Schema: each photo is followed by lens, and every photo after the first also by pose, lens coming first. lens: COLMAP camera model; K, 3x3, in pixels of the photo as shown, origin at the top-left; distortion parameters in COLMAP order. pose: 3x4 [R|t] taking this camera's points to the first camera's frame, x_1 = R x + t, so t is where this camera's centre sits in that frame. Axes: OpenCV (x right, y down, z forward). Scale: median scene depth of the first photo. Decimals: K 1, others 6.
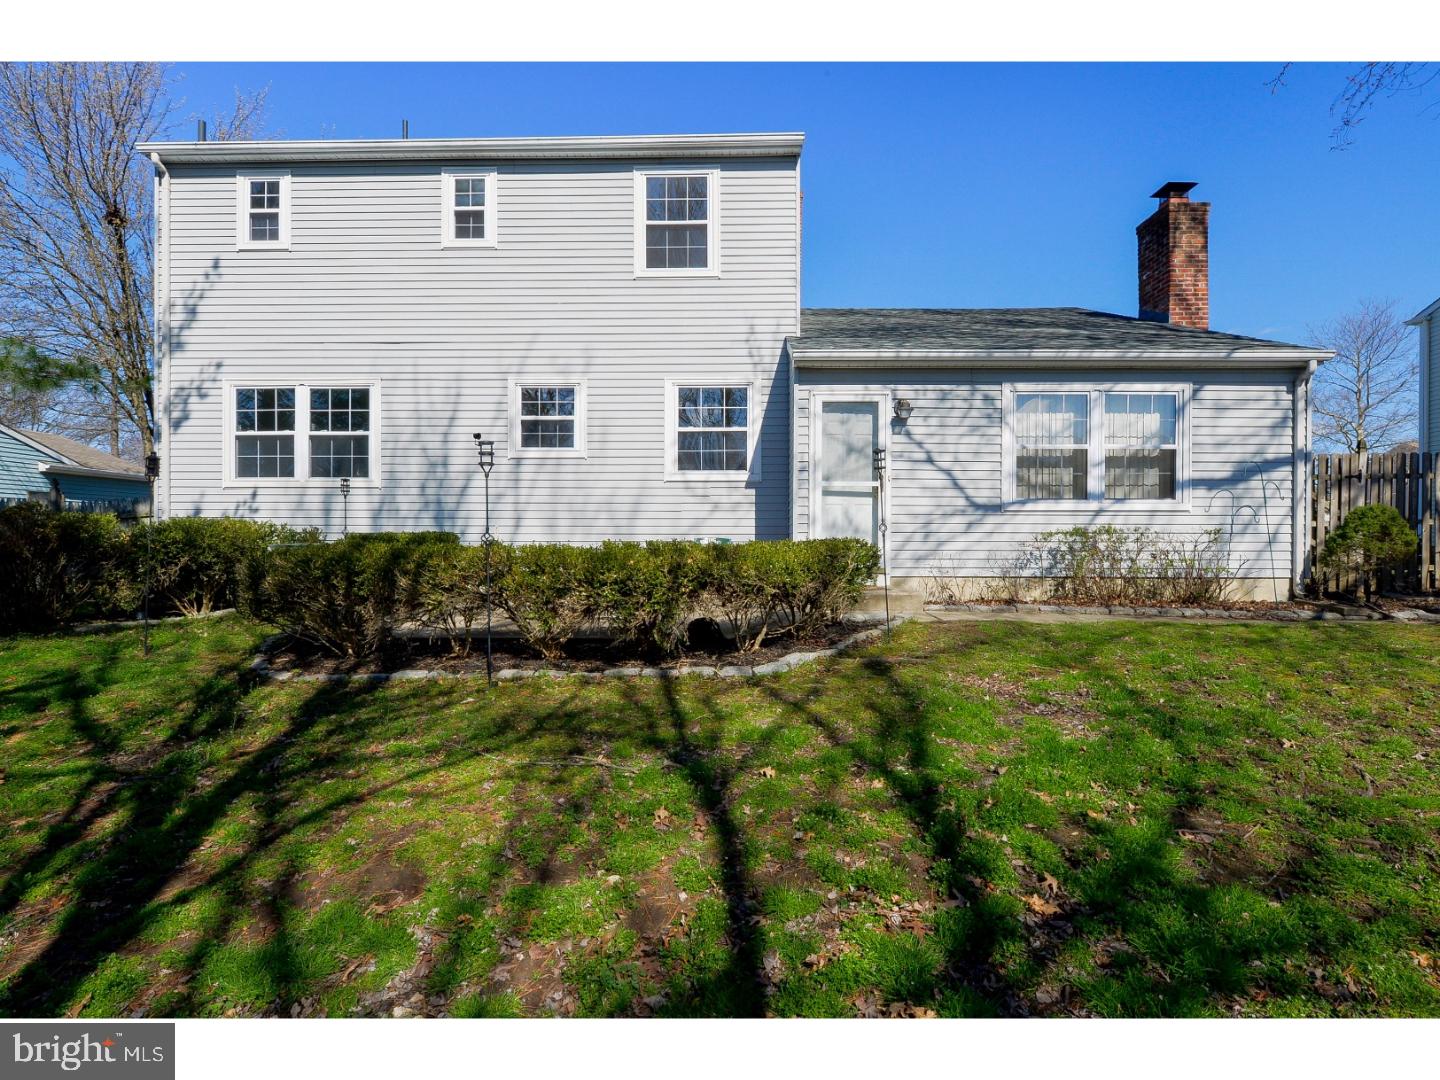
lens RADIAL K [[719.6, 0, 720.0], [0, 719.6, 540.0], [0, 0, 1]] dist [0.016155, -0.000406]
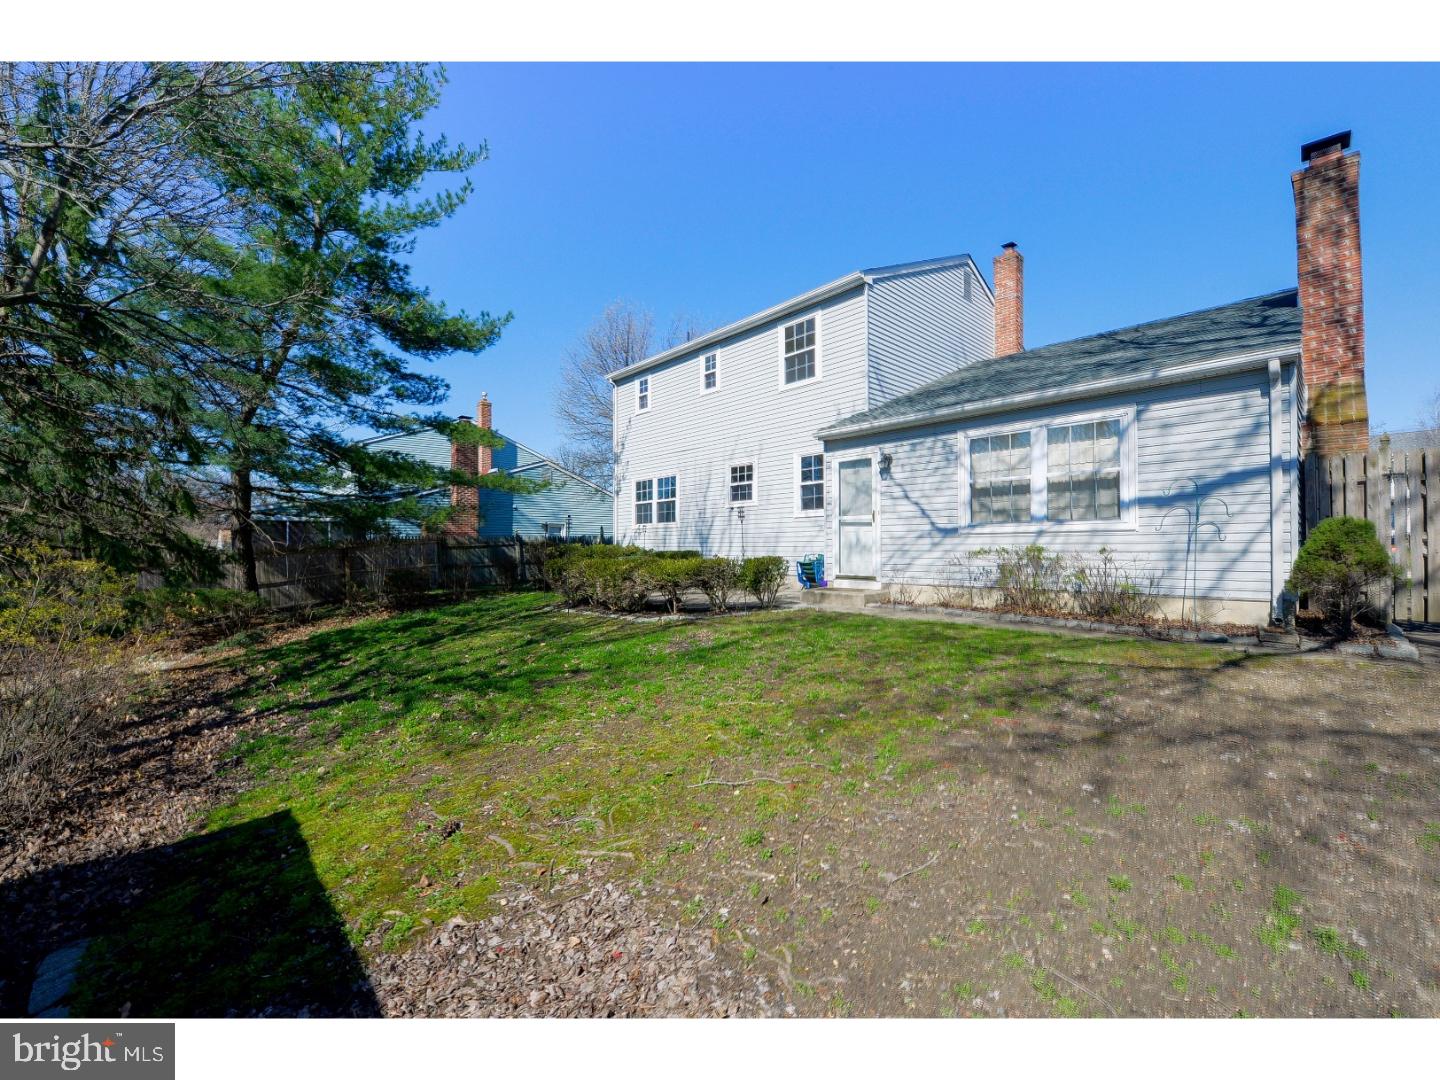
lens RADIAL K [[580.2, 0, 720.0], [0, 580.2, 540.0], [0, 0, 1]] dist [0.064439, 0.000010]
pose [[0.709666, -0.014693, -0.704385, 0.809565], [-0.000182, 0.999779, -0.021039, -0.007676], [0.704538, 0.015059, 0.709507, -0.012671]]
